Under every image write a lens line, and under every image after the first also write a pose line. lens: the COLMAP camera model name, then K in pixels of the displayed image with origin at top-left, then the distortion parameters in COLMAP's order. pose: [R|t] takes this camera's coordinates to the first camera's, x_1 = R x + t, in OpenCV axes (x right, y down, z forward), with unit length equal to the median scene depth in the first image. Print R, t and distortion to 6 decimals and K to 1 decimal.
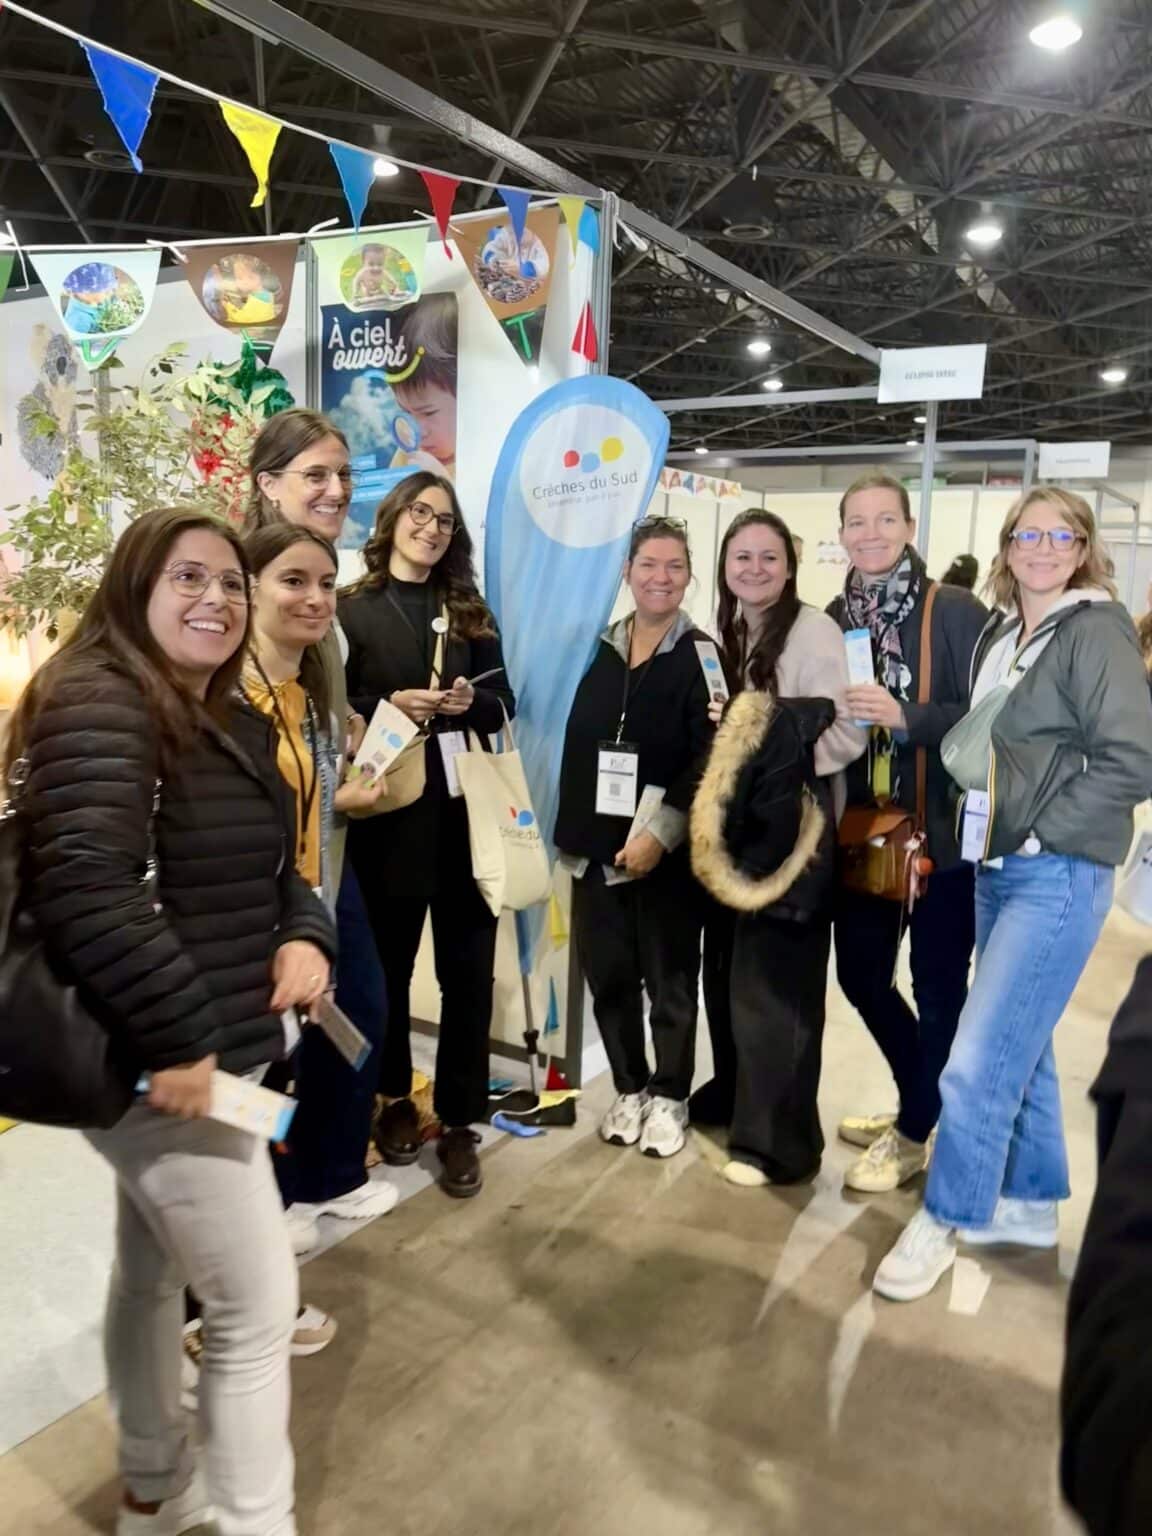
lens RADIAL K [[1198.8, 0, 580.0], [0, 1198.8, 792.9], [0, 0, 1]] dist [0.055403, -0.099213]
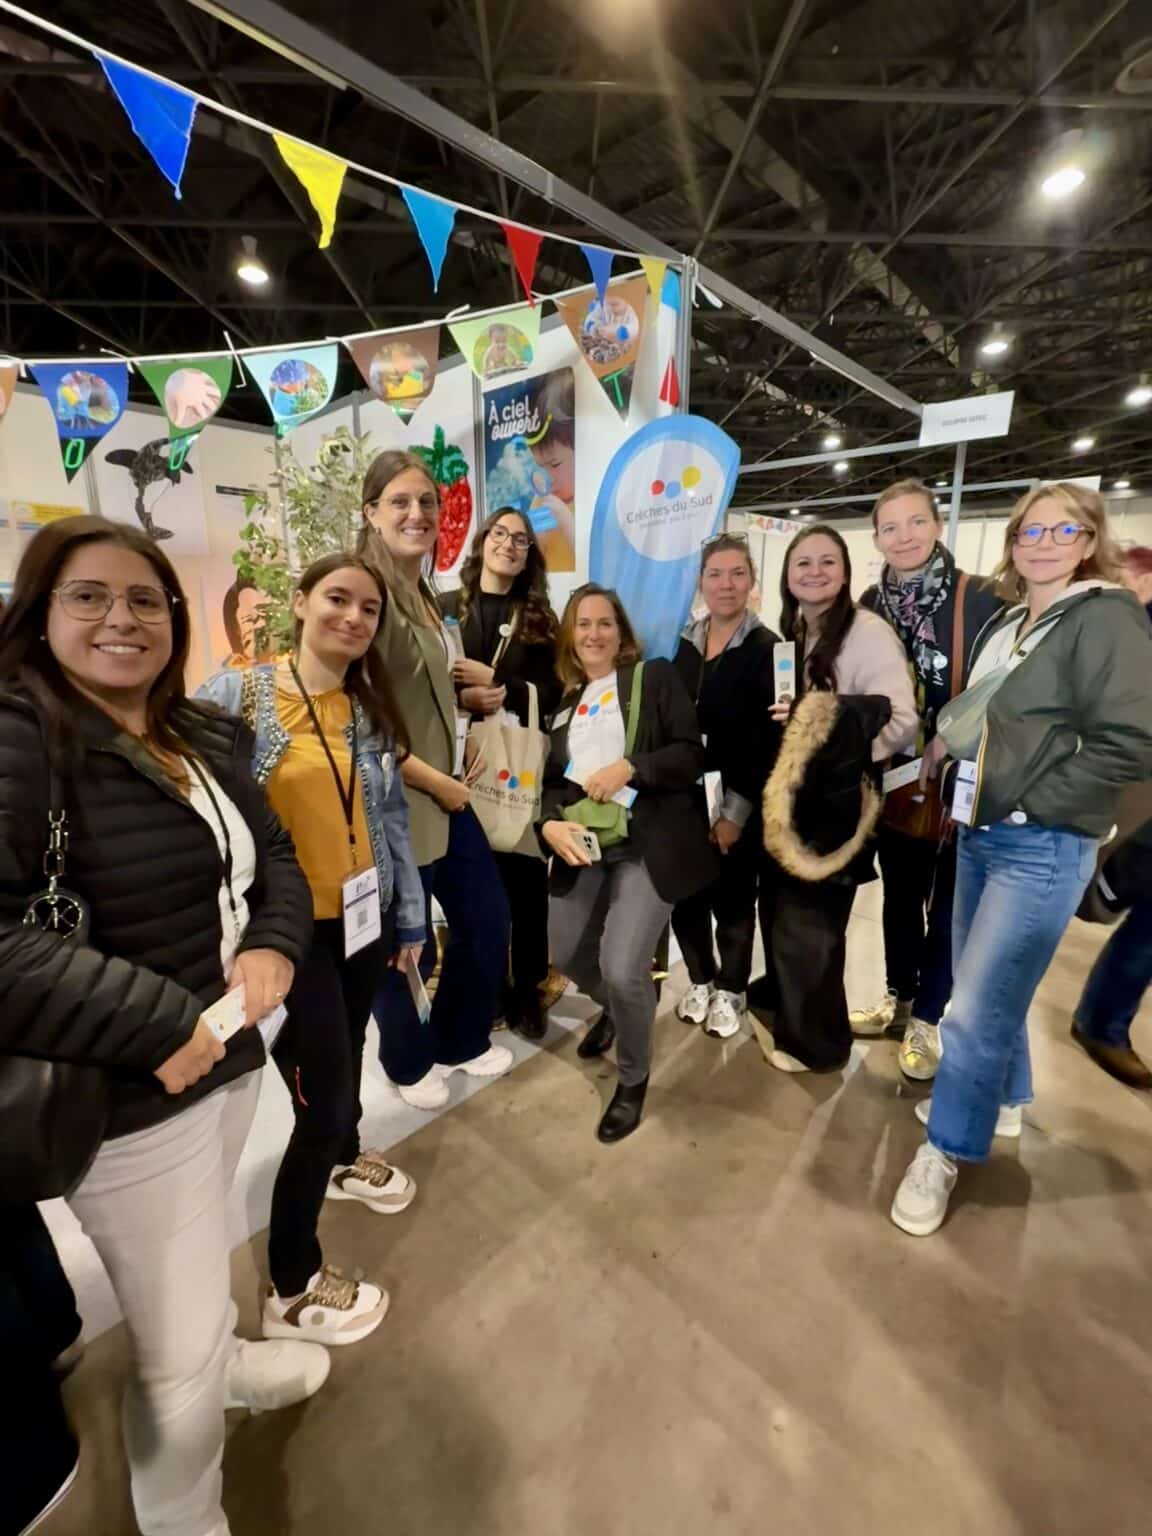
lens RADIAL K [[680.2, 0, 572.4], [0, 680.2, 778.3], [0, 0, 1]] dist [0.000142, 0.000028]
pose [[0.978981, 0.013844, -0.203480, 0.054010], [0.003898, 0.996241, 0.086535, -0.040654], [0.203913, -0.085510, 0.975247, 0.268152]]
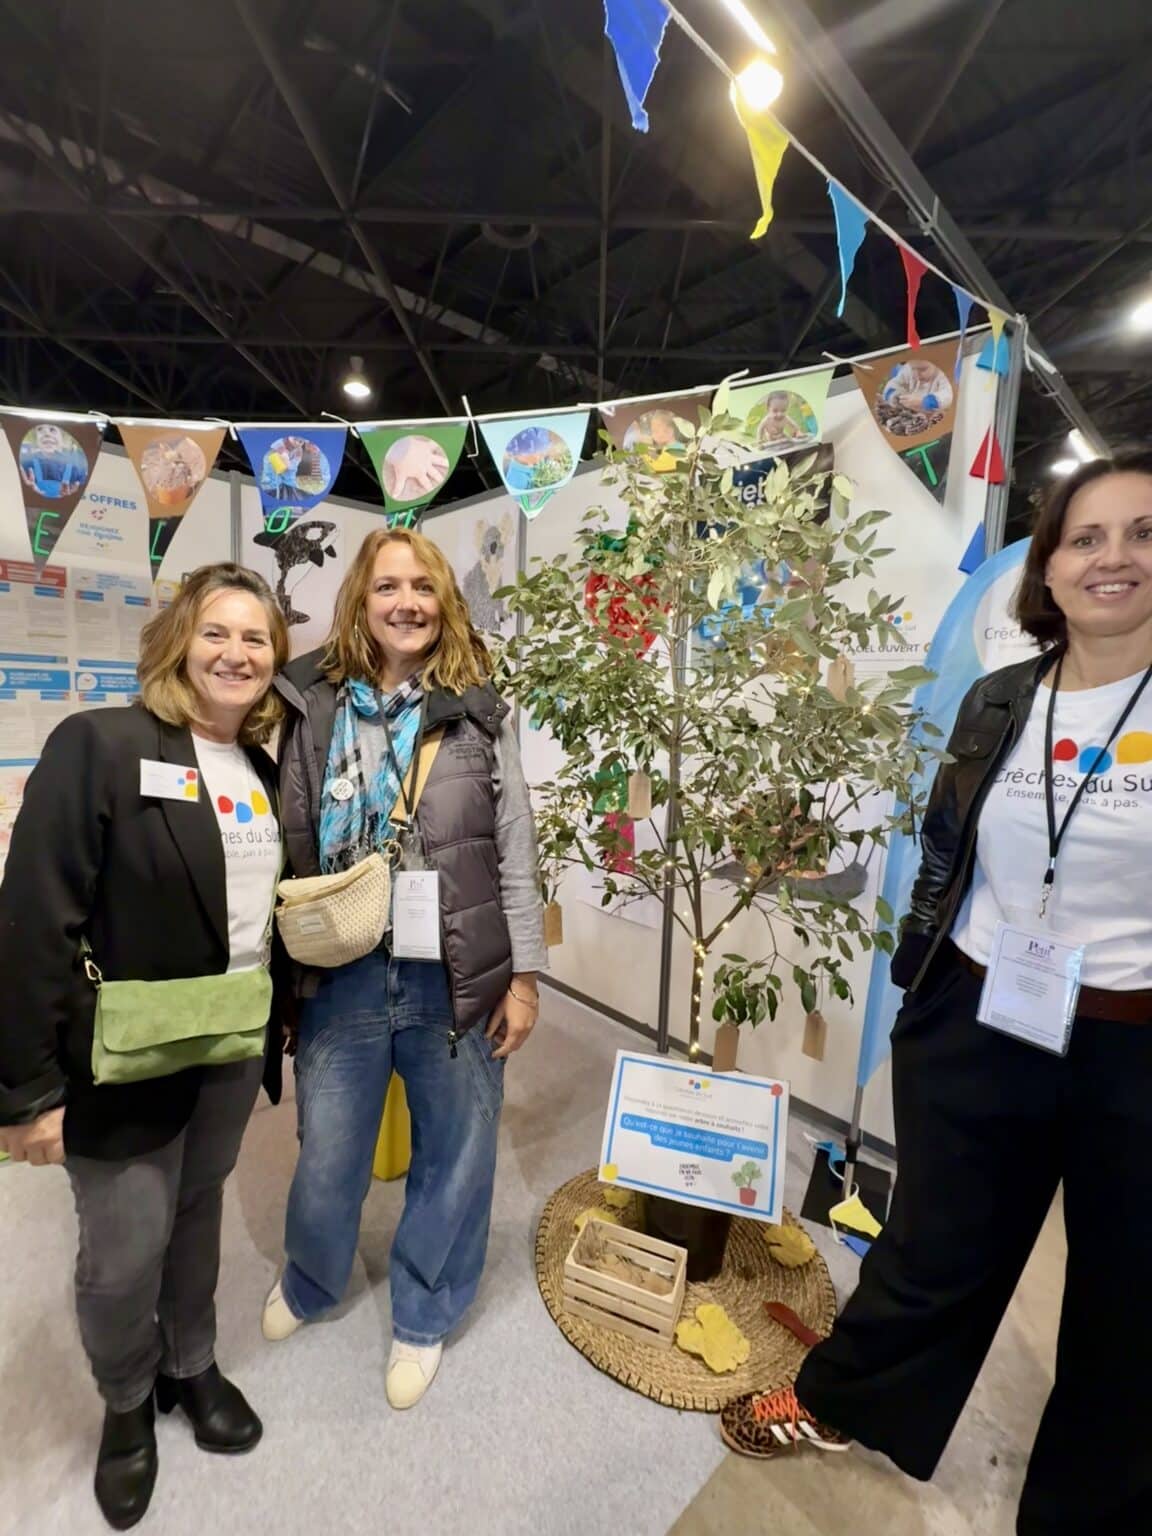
lens RADIAL K [[685.9, 0, 572.1], [0, 685.9, 765.8], [0, 0, 1]] dist [0.008577, 0.000368]
pose [[0.964777, 0.022512, -0.262105, -0.172024], [-0.038964, 0.997571, -0.057741, -0.077931], [0.260169, 0.065920, 0.963310, 0.369657]]
